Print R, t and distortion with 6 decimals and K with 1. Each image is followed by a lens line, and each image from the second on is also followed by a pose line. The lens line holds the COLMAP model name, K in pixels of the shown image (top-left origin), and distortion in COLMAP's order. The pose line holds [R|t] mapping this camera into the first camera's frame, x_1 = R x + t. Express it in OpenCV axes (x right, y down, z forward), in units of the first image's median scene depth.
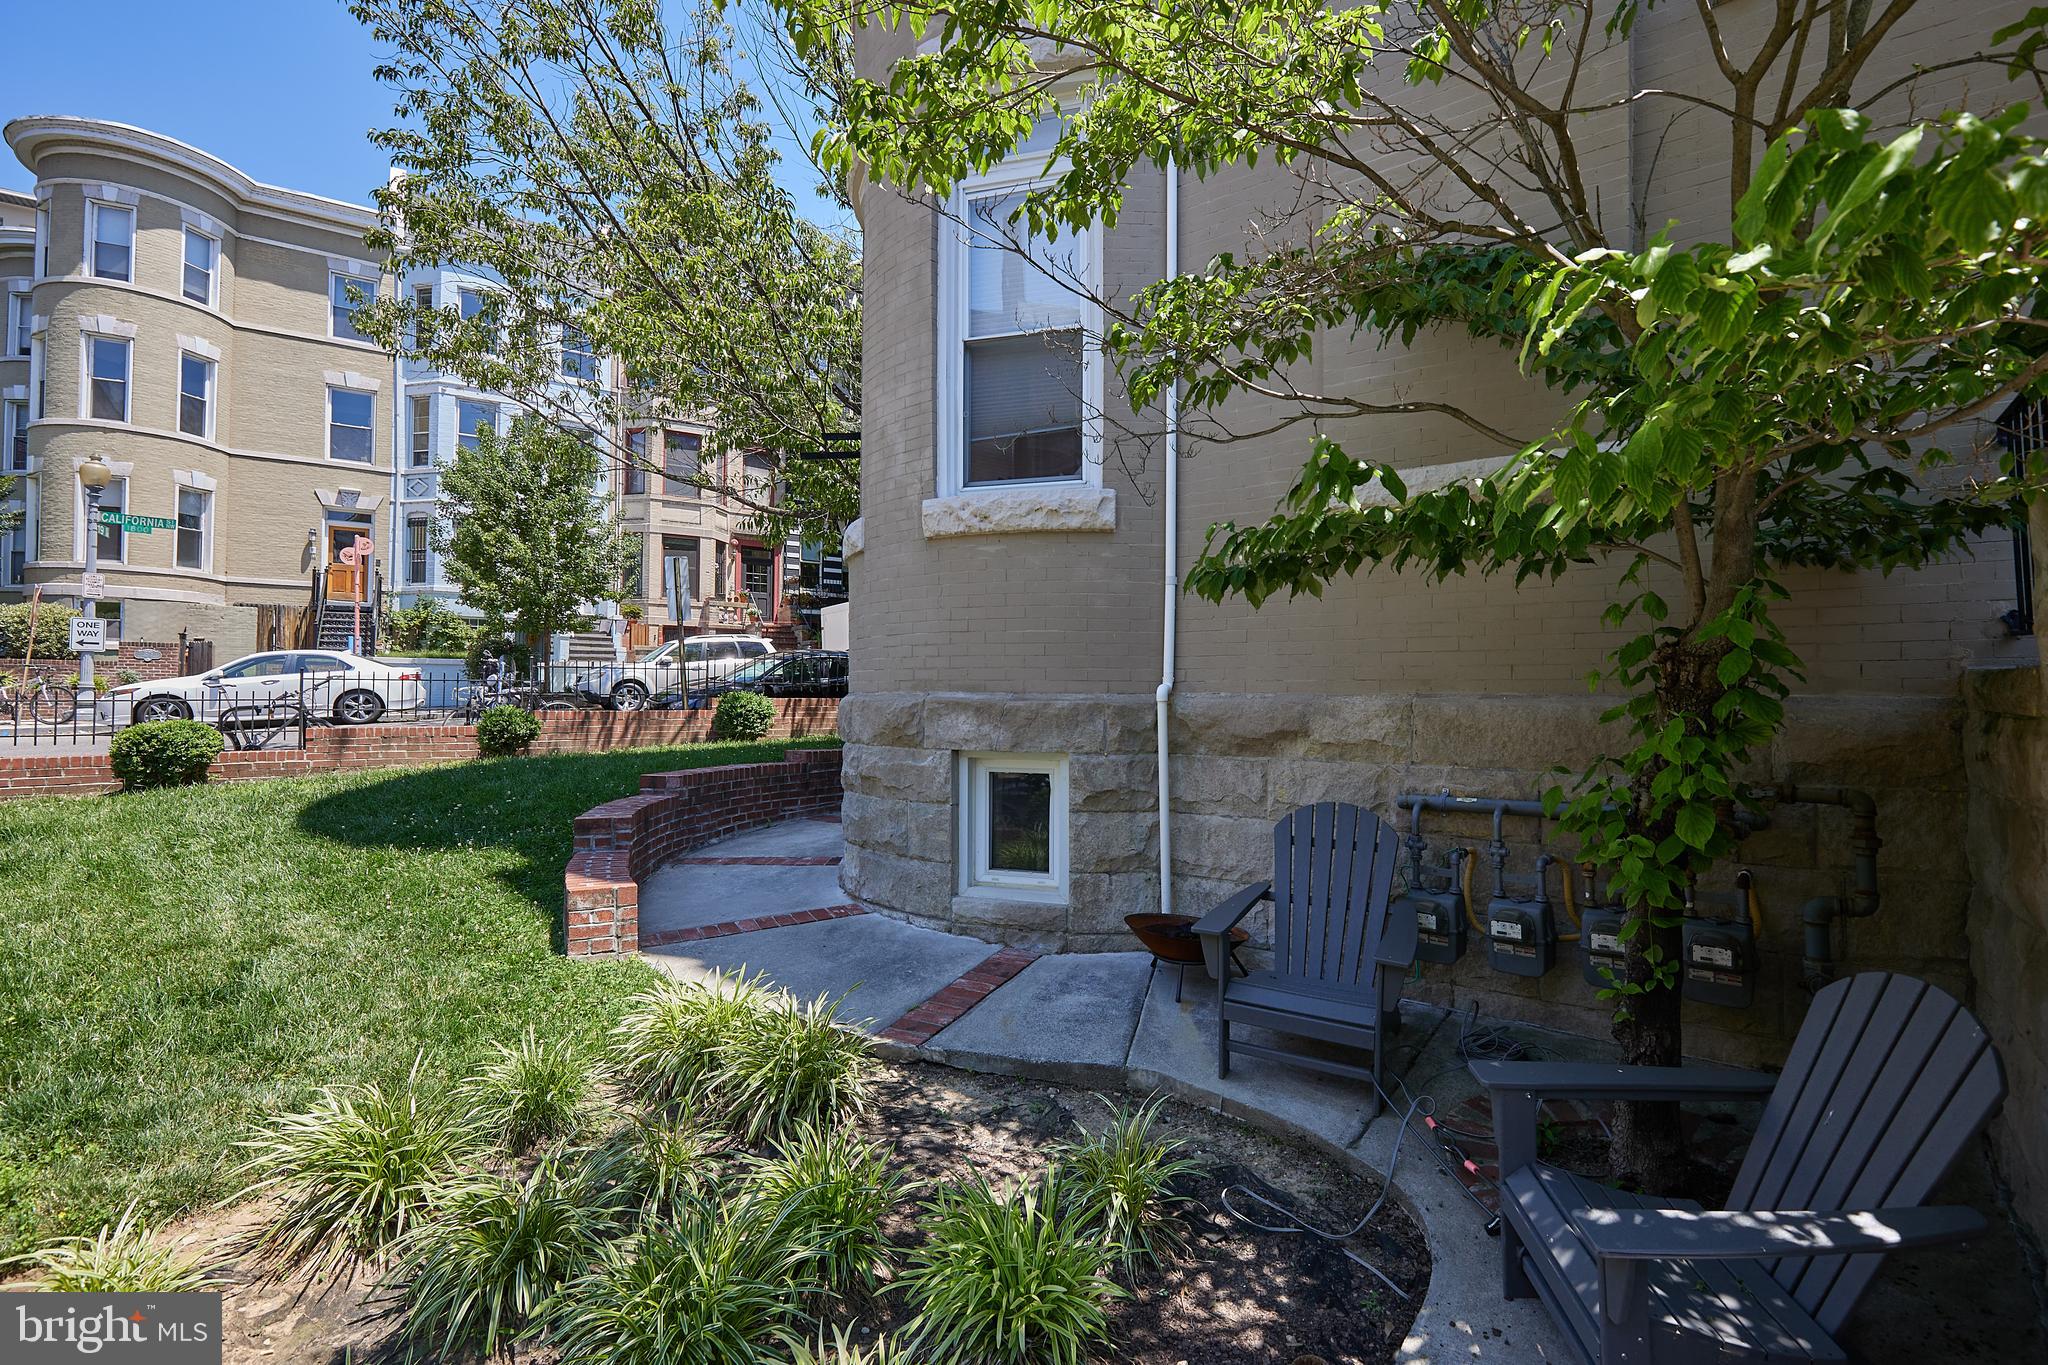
lens RADIAL K [[930.7, 0, 1024.0], [0, 930.7, 682.5], [0, 0, 1]] dist [0.020511, -0.000025]
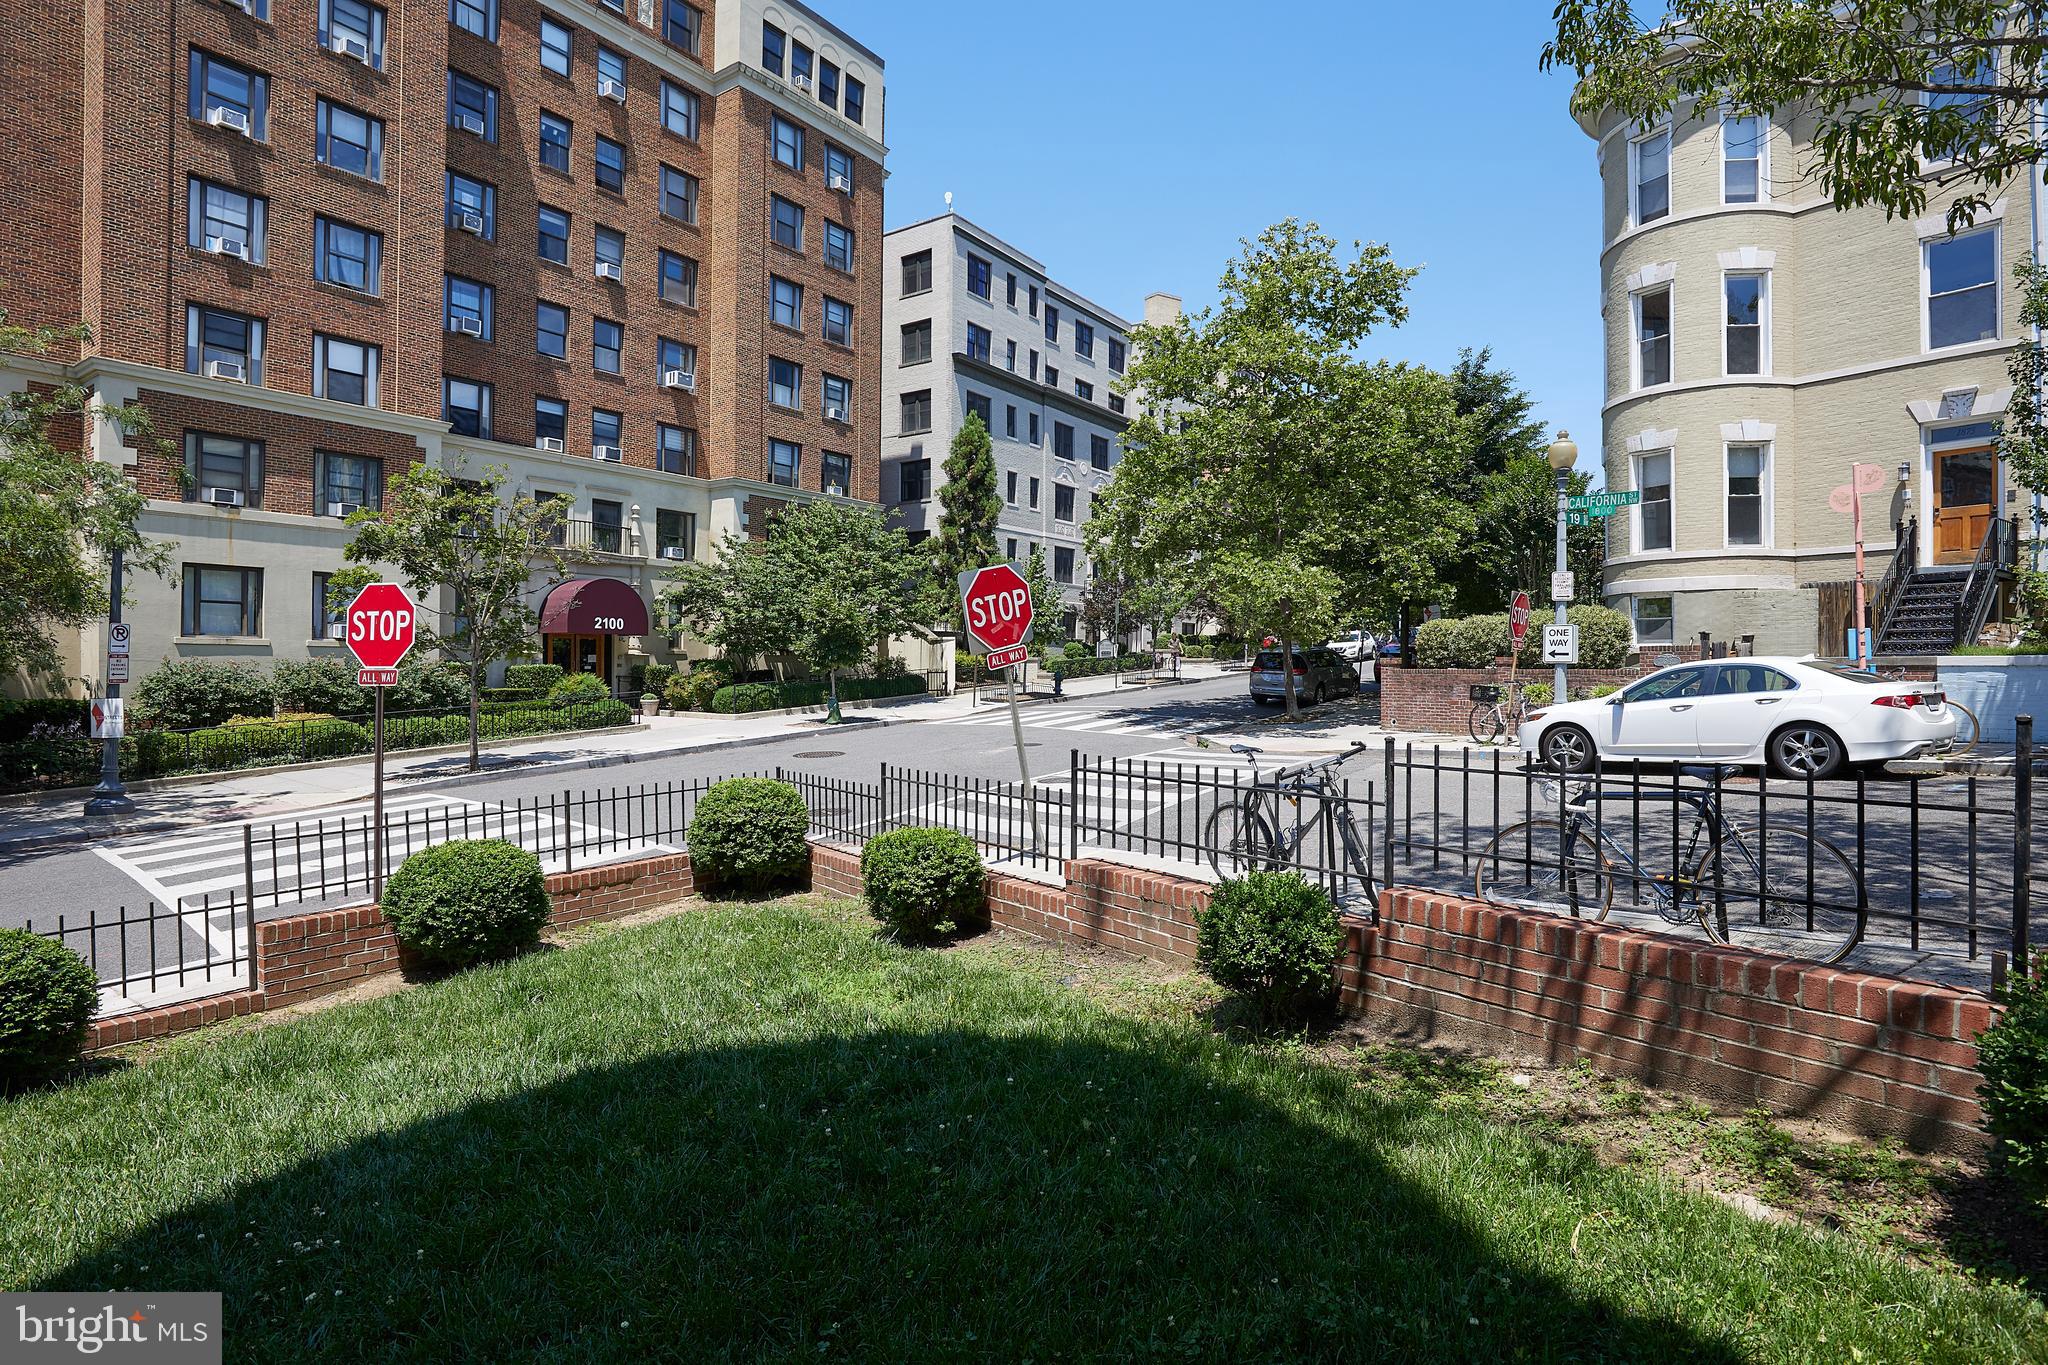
lens RADIAL K [[1045.1, 0, 1023.6], [0, 1045.1, 671.9], [0, 0, 1]] dist [-0.032320, 0.000193]
pose [[0.038676, -0.003990, -0.999244, -0.060628], [0.015513, 0.999874, -0.003392, -0.023677], [0.999131, -0.015370, 0.038733, 0.384139]]
